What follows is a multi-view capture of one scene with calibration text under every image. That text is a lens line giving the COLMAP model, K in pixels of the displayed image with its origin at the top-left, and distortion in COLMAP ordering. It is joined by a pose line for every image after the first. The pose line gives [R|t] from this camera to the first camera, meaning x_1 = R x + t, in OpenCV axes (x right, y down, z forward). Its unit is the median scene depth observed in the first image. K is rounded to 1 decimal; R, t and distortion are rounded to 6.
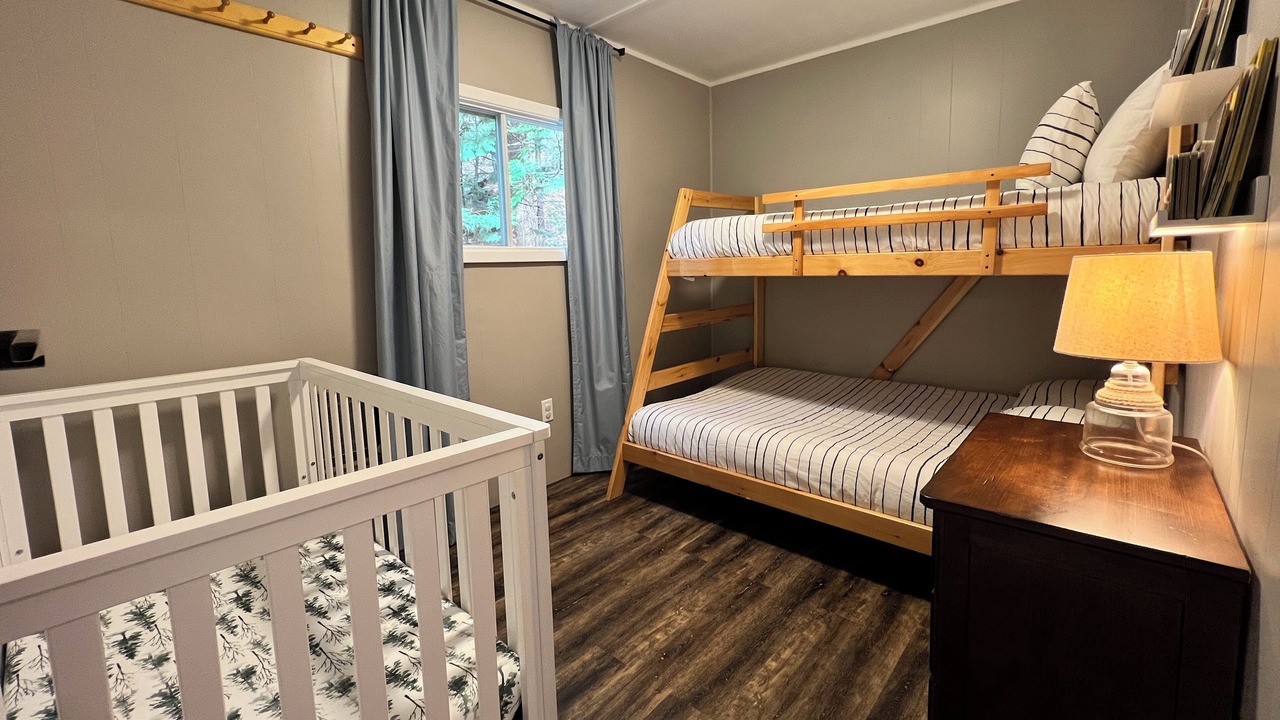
lens RADIAL K [[516.2, 0, 642.0], [0, 516.2, 359.5], [0, 0, 1]] dist [-0.011584, -0.000875]
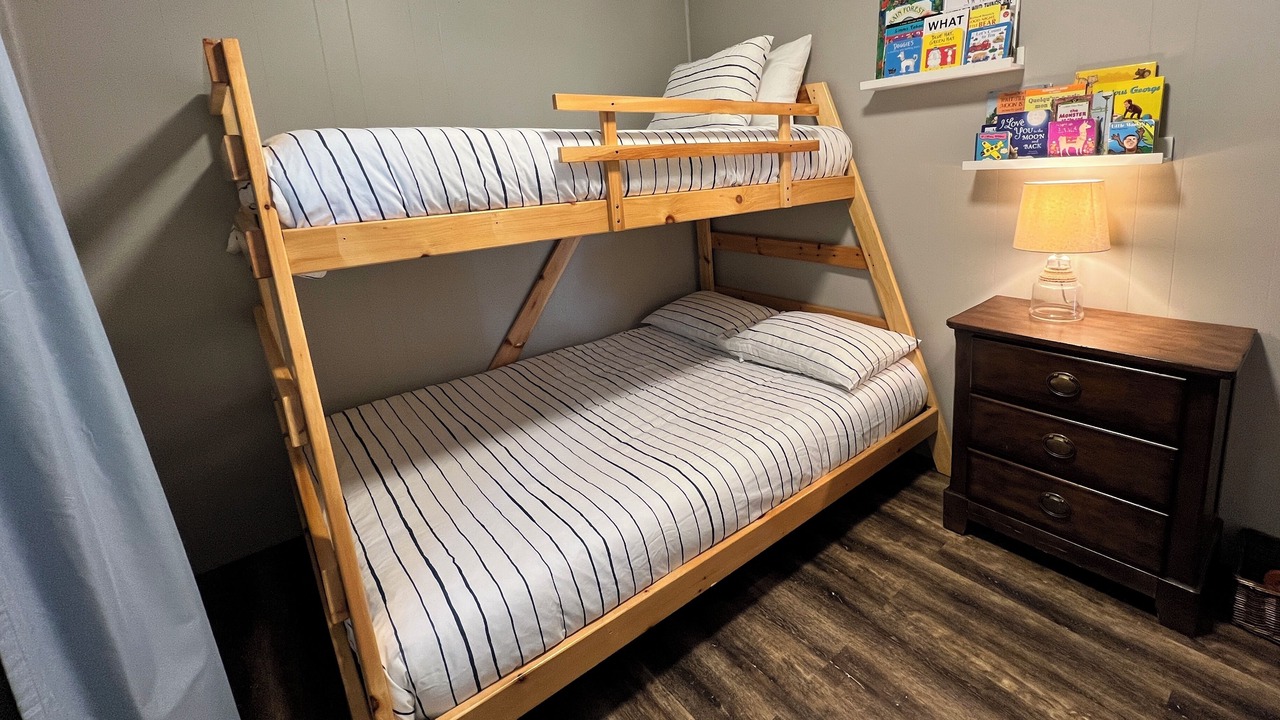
lens RADIAL K [[576.1, 0, 679.1], [0, 576.1, 284.4], [0, 0, 1]] dist [-0.002495, -0.000107]
pose [[0.126474, -0.197022, 0.972207, -0.424117], [0.221378, 0.960965, 0.165945, -0.215081], [-0.966952, 0.194238, 0.165154, 0.883224]]
